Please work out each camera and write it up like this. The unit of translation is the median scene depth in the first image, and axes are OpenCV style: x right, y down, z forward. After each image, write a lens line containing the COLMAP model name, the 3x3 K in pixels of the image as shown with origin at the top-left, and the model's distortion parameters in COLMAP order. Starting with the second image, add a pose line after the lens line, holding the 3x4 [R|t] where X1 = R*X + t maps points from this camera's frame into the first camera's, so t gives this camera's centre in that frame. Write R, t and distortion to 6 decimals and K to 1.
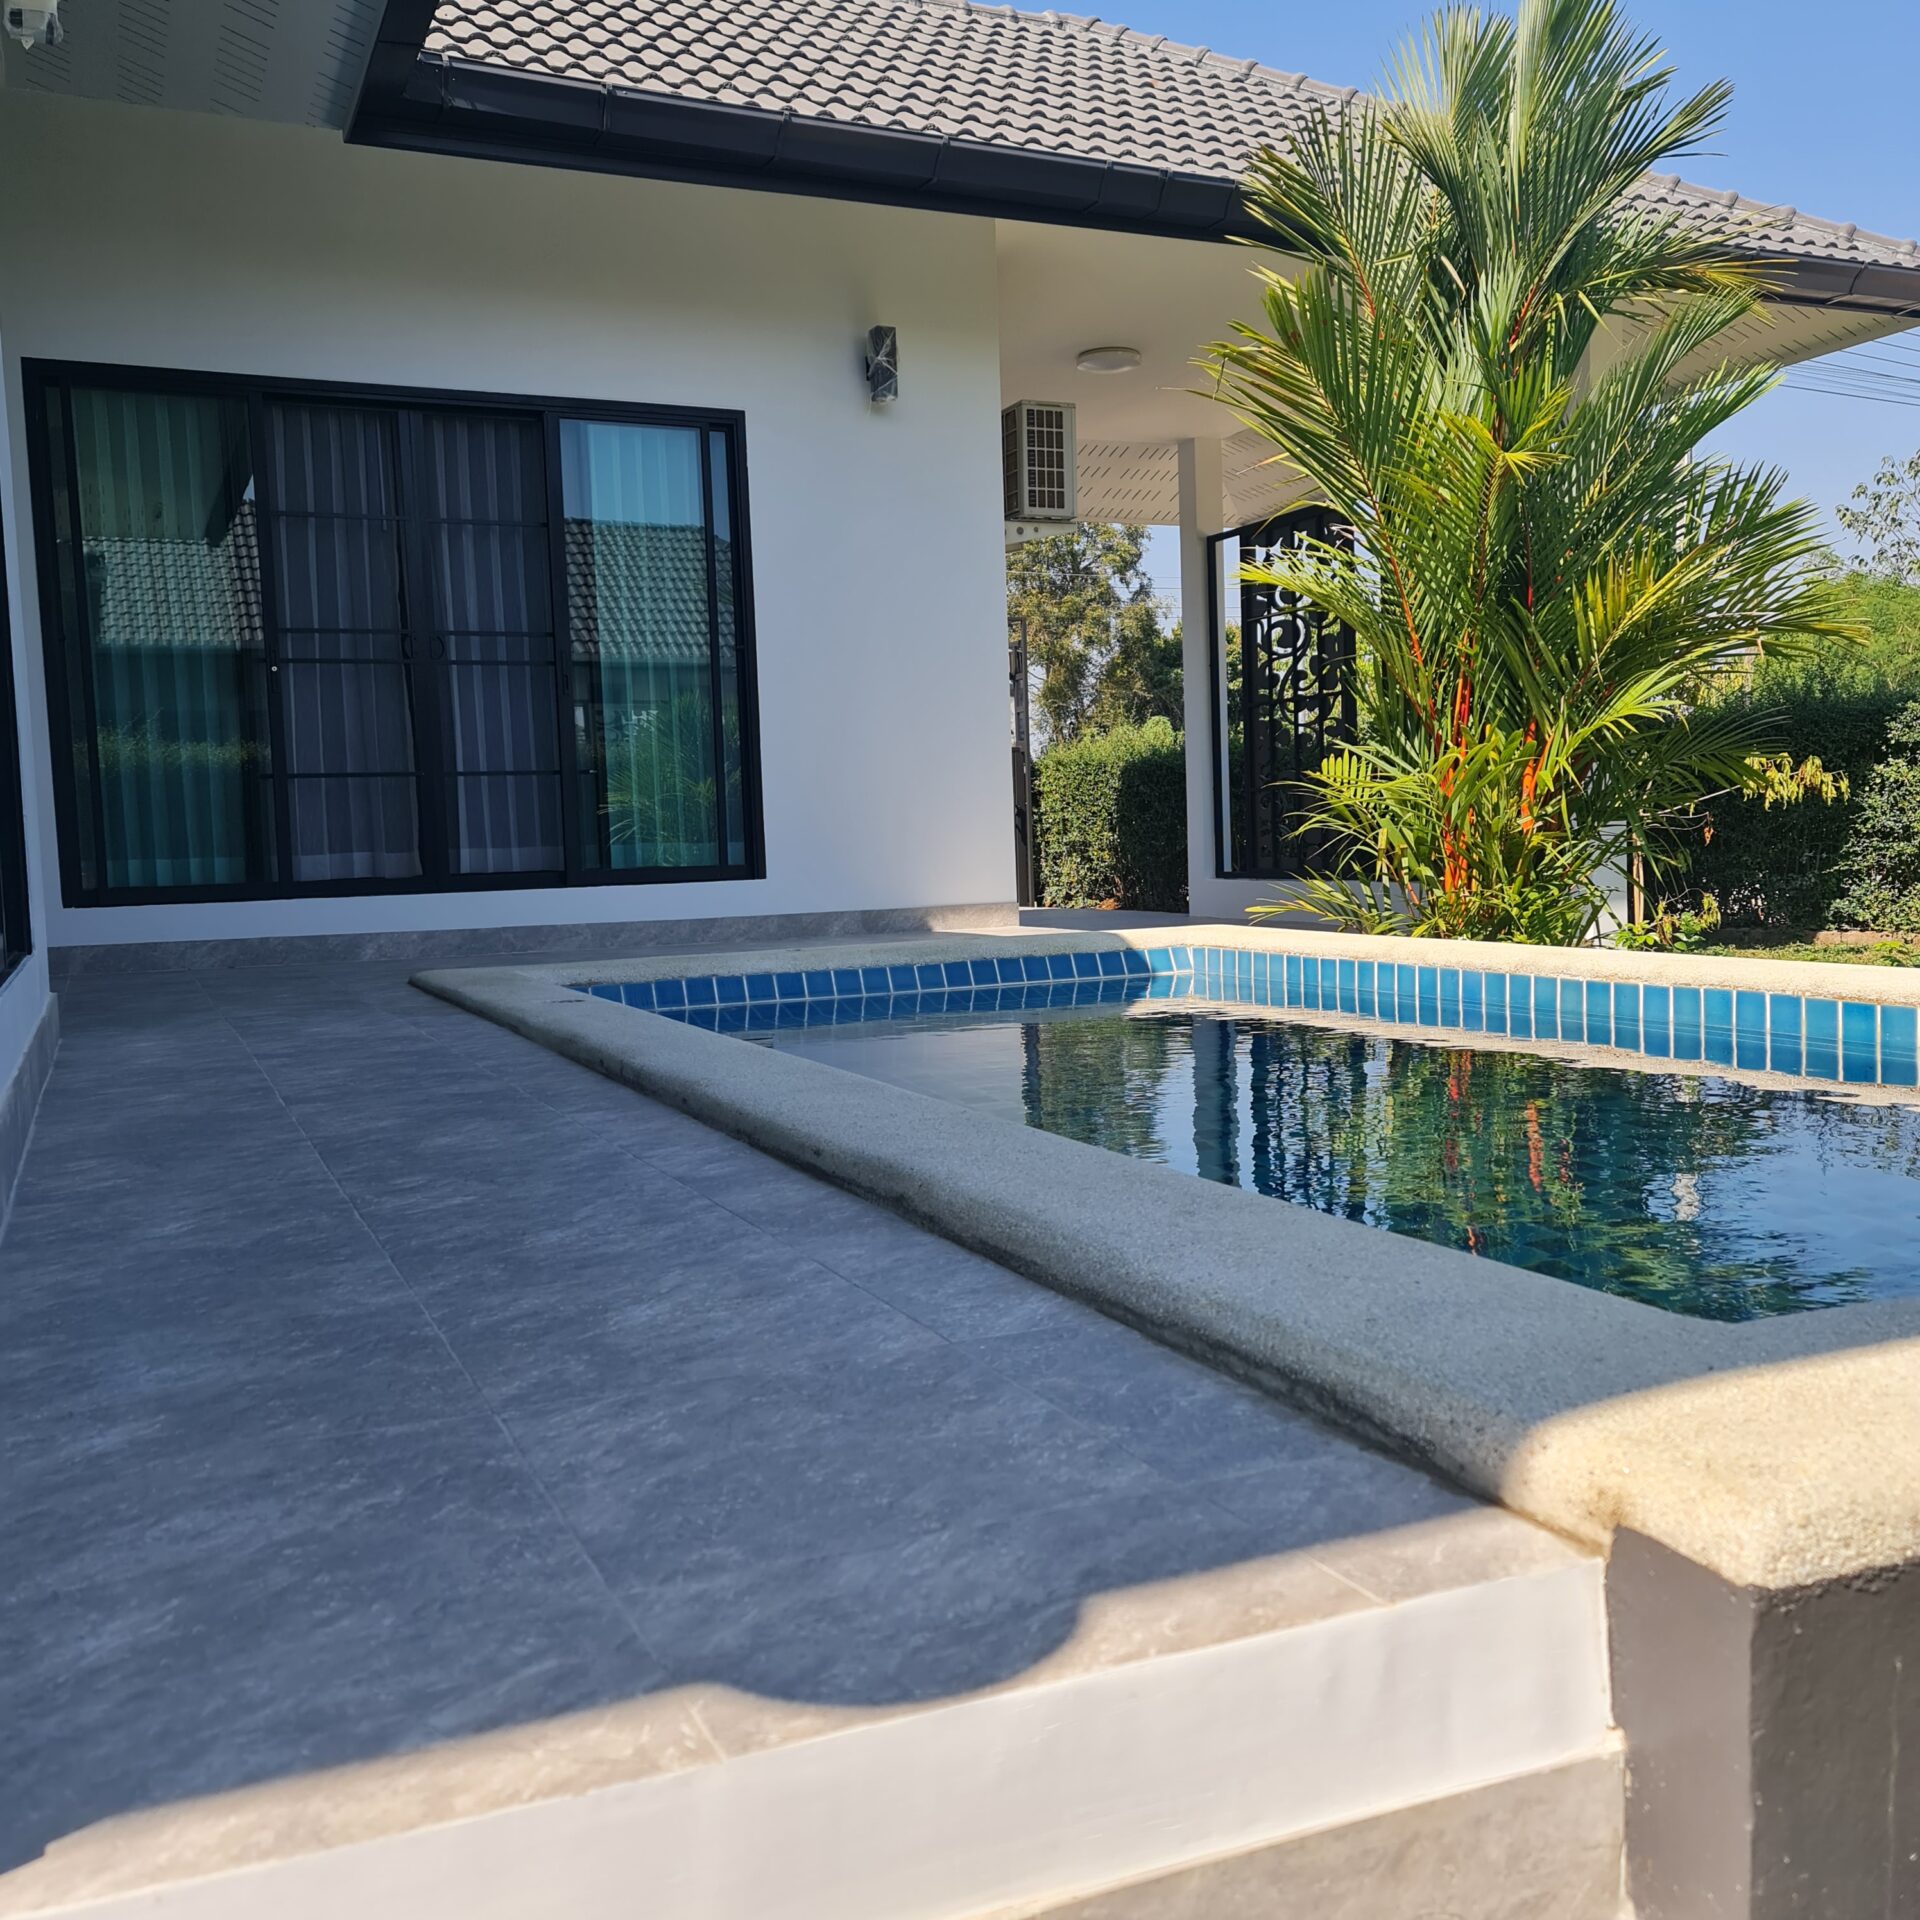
lens RADIAL K [[1877.1, 0, 950.9], [0, 1877.1, 964.9], [0, 0, 1]] dist [0.070046, -0.013502]
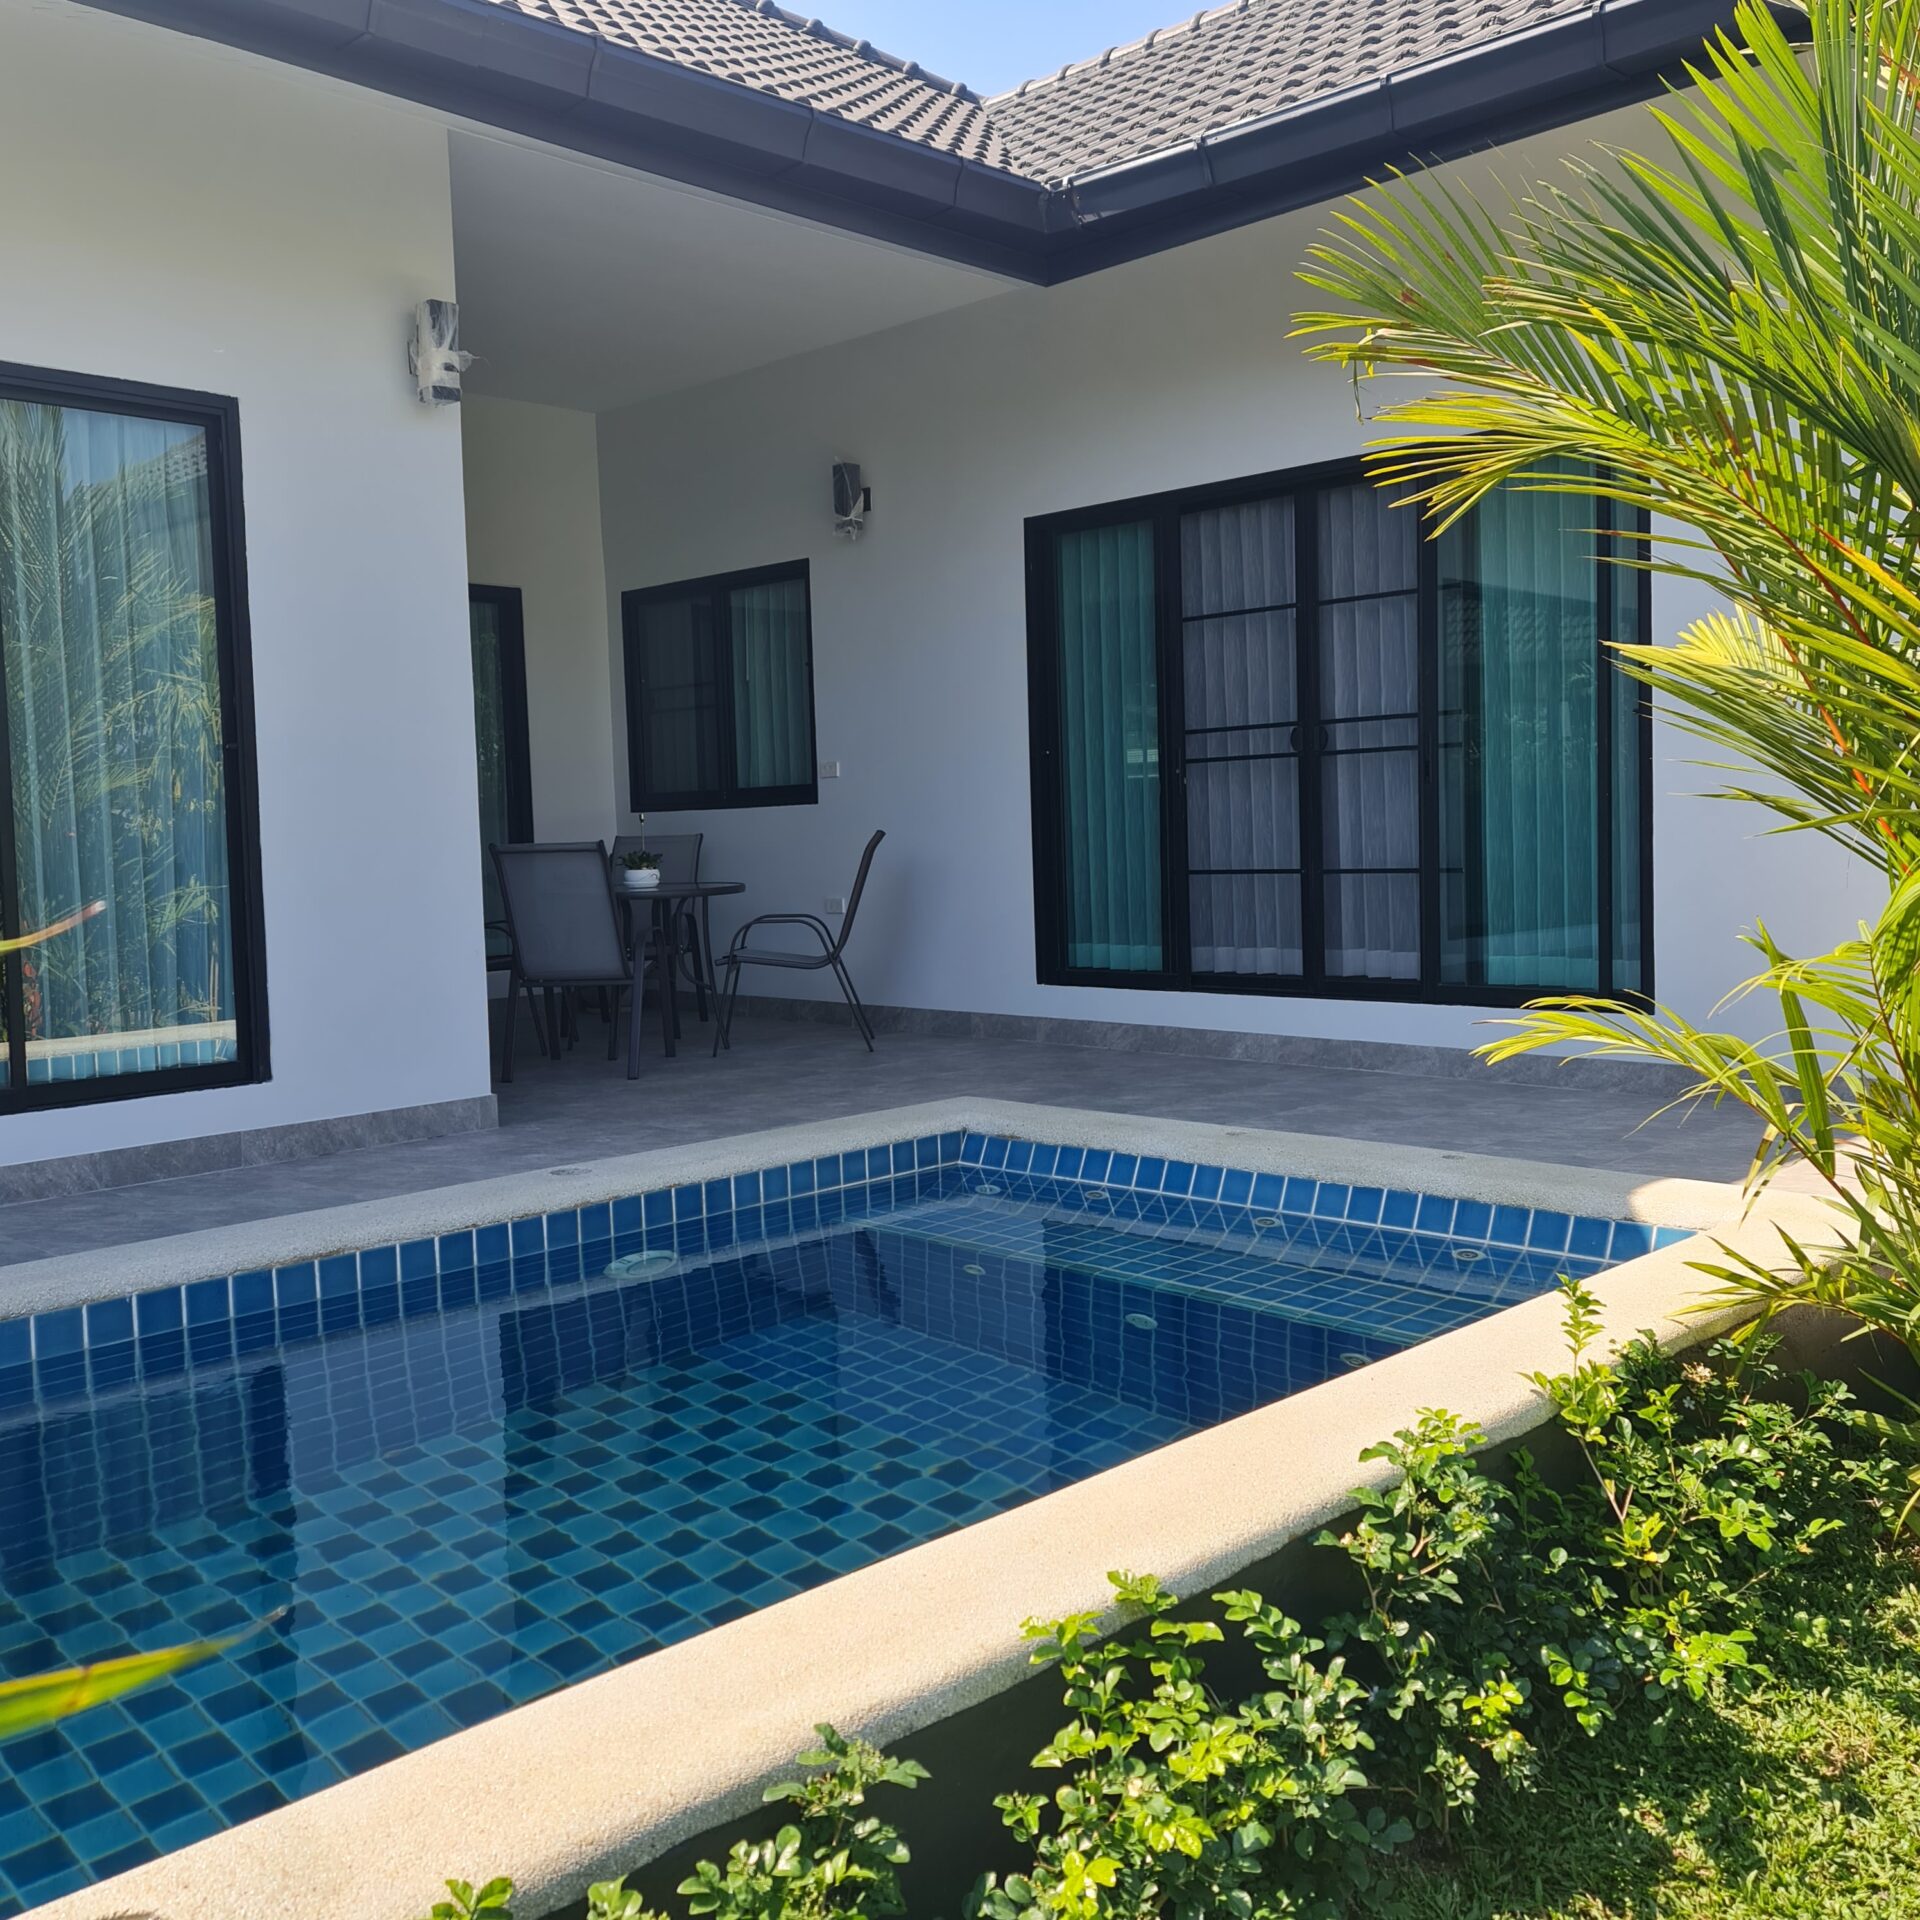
lens RADIAL K [[1877.1, 0, 950.9], [0, 1877.1, 964.9], [0, 0, 1]] dist [0.070046, -0.013502]
pose [[0.350293, 0.080963, -0.933134, 0.553840], [-0.056408, 0.996272, 0.065266, -0.107368], [0.934940, 0.029774, 0.353555, 0.508930]]
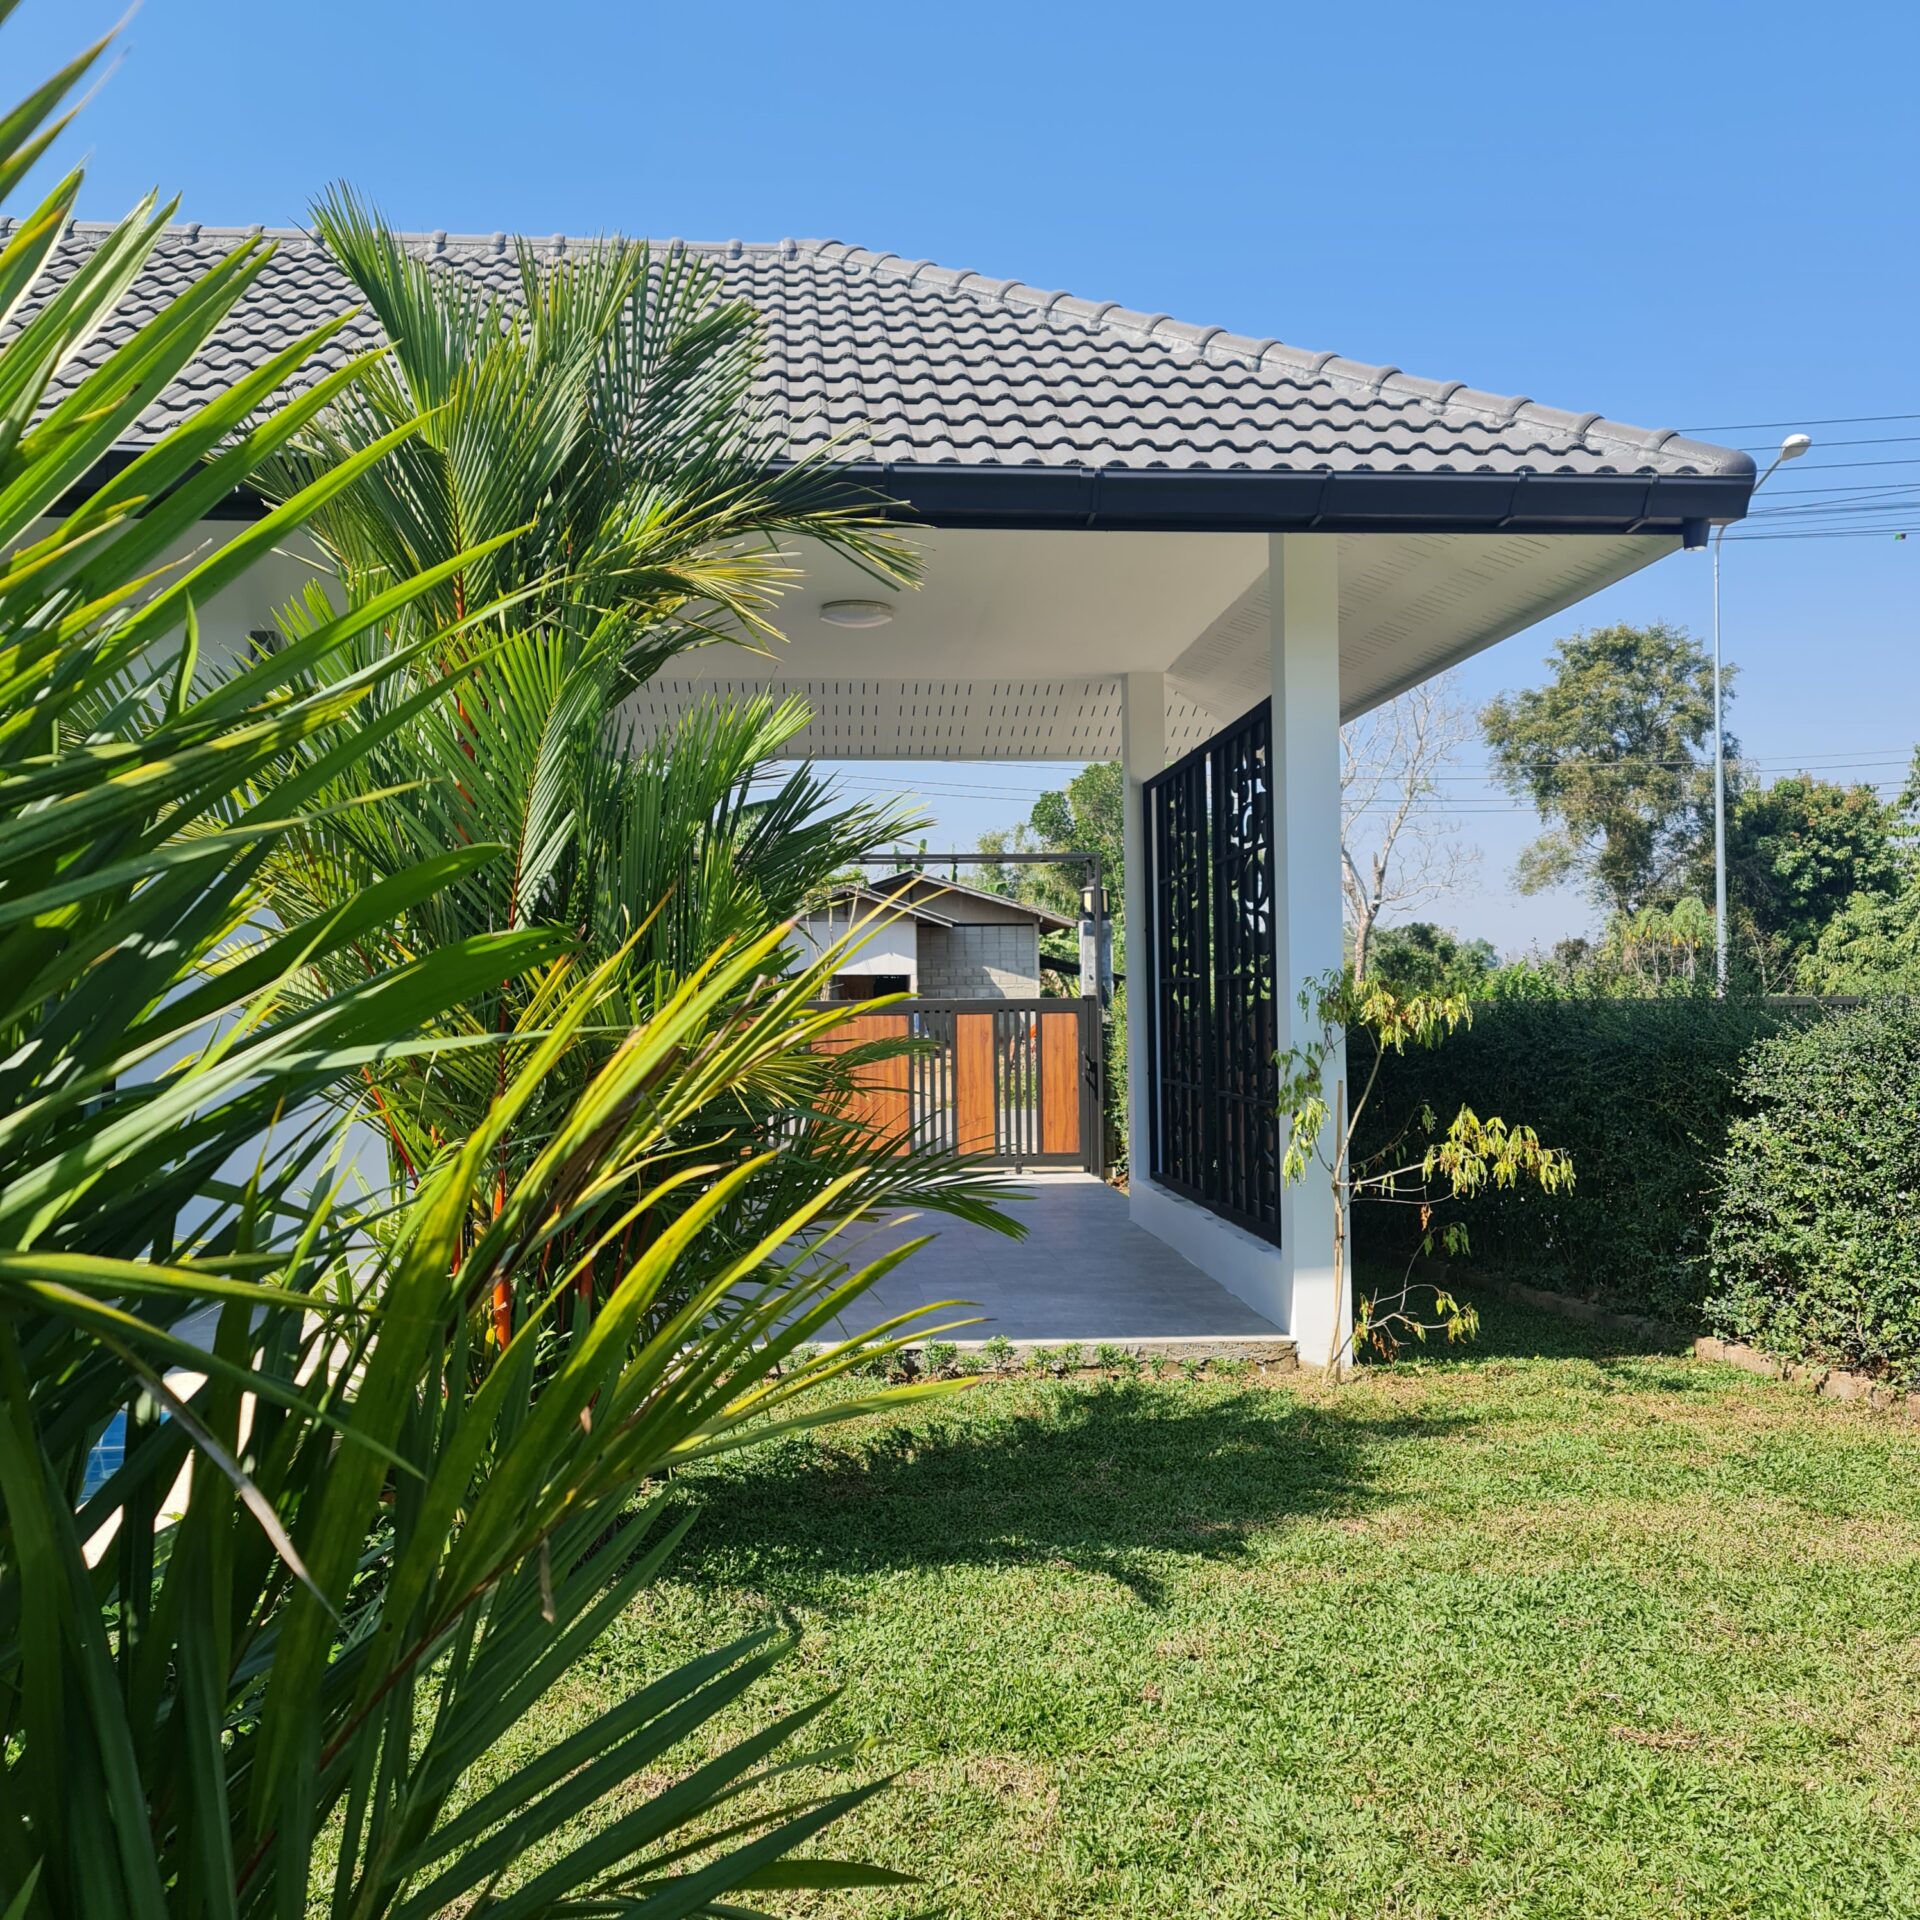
lens RADIAL K [[1877.1, 0, 950.9], [0, 1877.1, 964.9], [0, 0, 1]] dist [0.070046, -0.013502]
pose [[0.941990, 0.013907, -0.335352, 0.101510], [-0.041483, 0.996305, -0.075206, -0.022389], [0.333067, 0.084755, 0.939086, 0.050704]]
